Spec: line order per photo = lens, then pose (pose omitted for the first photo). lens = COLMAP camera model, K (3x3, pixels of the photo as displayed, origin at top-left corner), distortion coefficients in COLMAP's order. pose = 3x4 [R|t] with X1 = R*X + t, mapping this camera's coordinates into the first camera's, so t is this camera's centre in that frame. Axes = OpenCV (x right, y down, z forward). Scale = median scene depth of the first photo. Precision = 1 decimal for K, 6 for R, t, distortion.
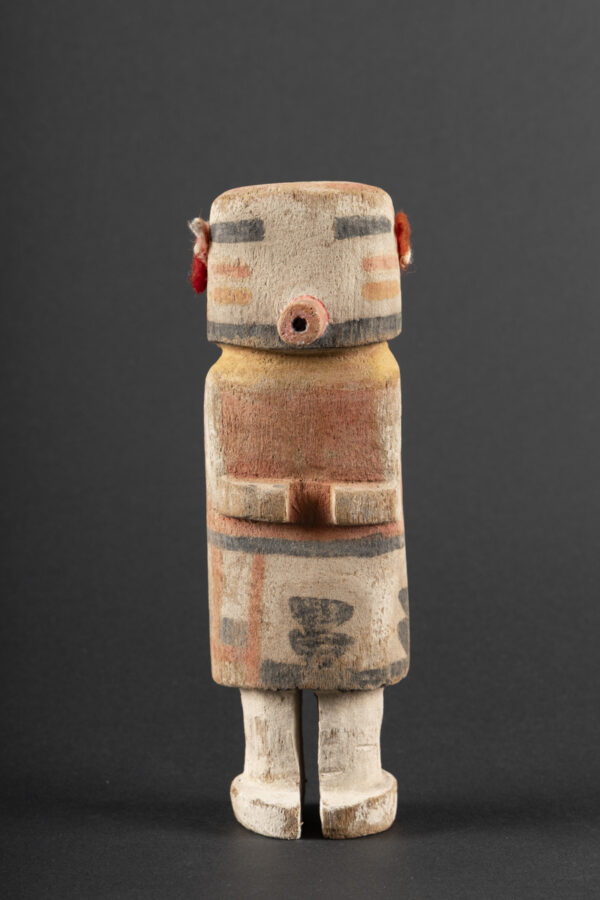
lens RADIAL K [[2269.2, 0, 300.0], [0, 2269.2, 450.0], [0, 0, 1]] dist [-0.060603, 0.014414]
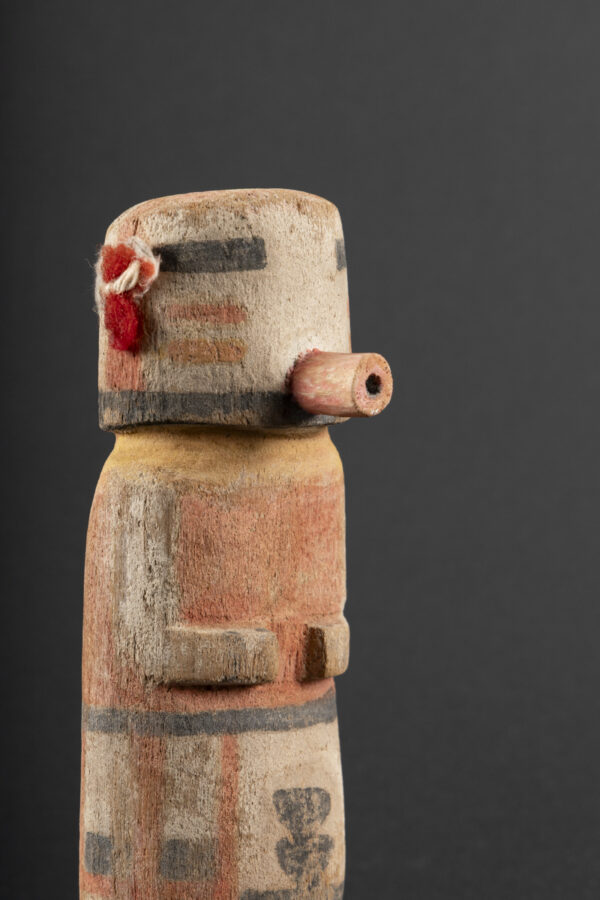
lens RADIAL K [[2574.3, 0, 300.0], [0, 2574.3, 450.0], [0, 0, 1]] dist [-0.014151, 0.050263]
pose [[0.623834, -0.019394, 0.781316, -0.604145], [0.095901, 0.994037, -0.051897, 0.003463], [-0.775651, 0.107303, 0.621974, 0.500848]]
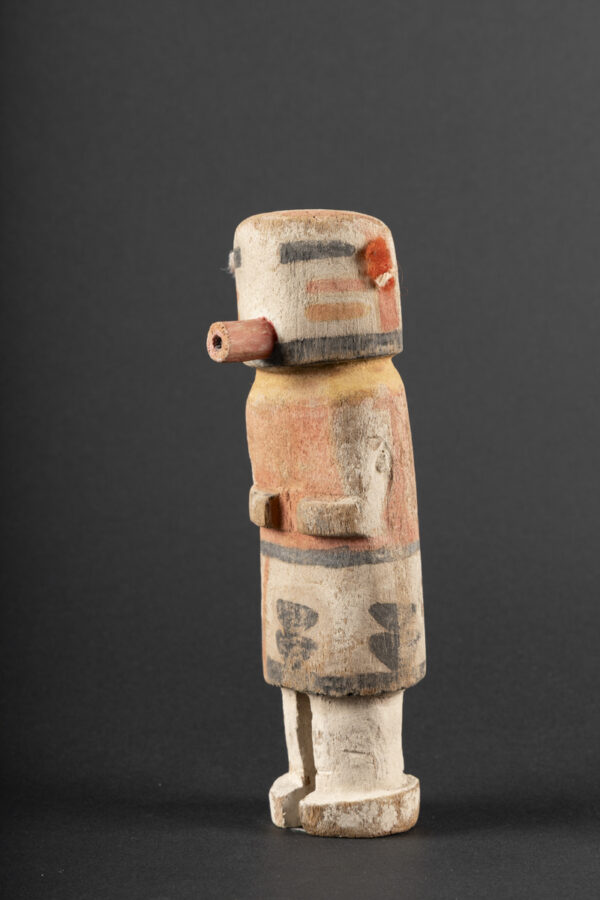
lens RADIAL K [[2269.2, 0, 300.0], [0, 2269.2, 450.0], [0, 0, 1]] dist [-0.060603, 0.014414]
pose [[0.657724, 0.043085, -0.752026, 0.804219], [-0.061227, 0.998117, 0.003635, -0.009827], [0.750766, 0.043653, 0.659124, 0.300474]]
